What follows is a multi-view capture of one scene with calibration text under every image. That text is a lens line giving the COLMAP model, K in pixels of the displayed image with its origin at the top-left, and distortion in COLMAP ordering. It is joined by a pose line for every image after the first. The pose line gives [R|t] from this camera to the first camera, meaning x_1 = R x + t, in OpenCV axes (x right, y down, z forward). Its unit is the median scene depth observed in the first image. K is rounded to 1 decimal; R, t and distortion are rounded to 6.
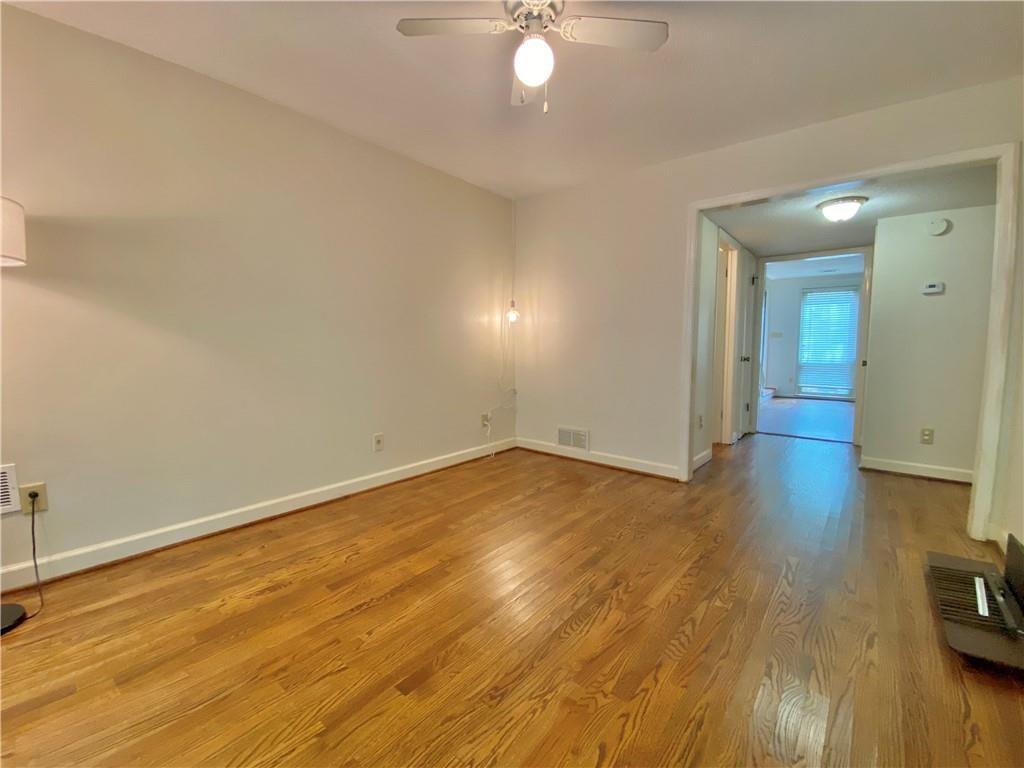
lens RADIAL K [[416.2, 0, 507.5], [0, 416.2, 381.9], [0, 0, 1]] dist [-0.014914, -0.000422]
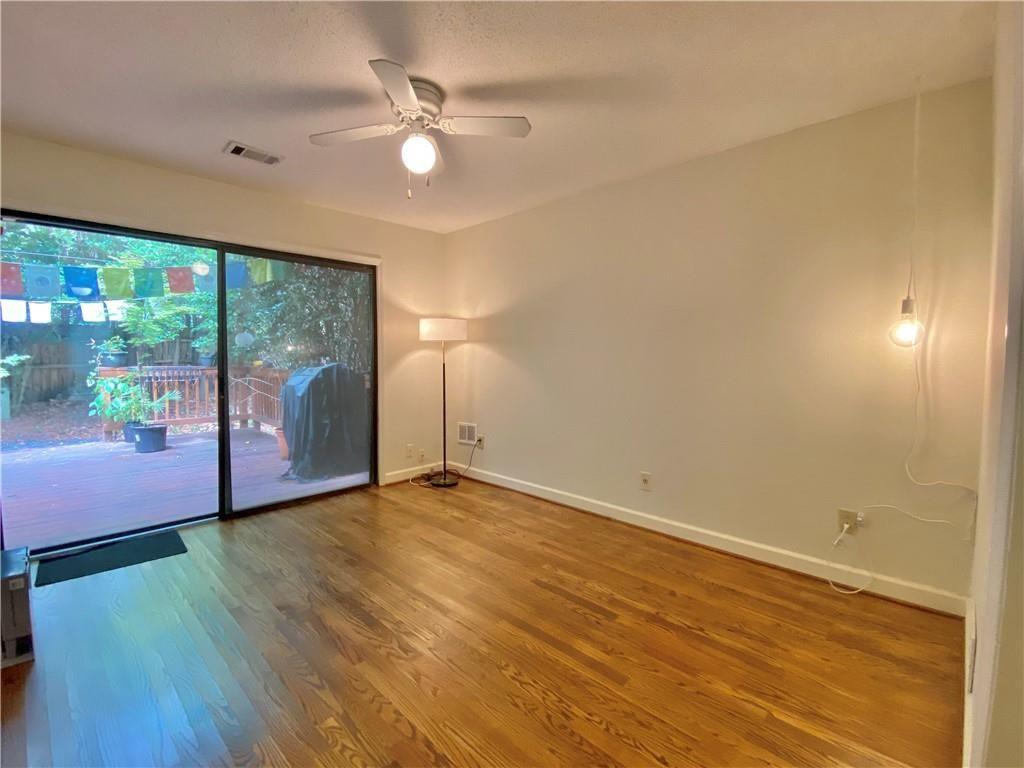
lens RADIAL K [[468.7, 0, 504.6], [0, 468.7, 383.9], [0, 0, 1]] dist [0.031345, -0.030063]
pose [[-0.061207, 0.067004, -0.995874, 0.949684], [-0.095721, 0.992751, 0.072677, -0.147995], [0.993525, 0.099774, -0.054349, 0.922268]]
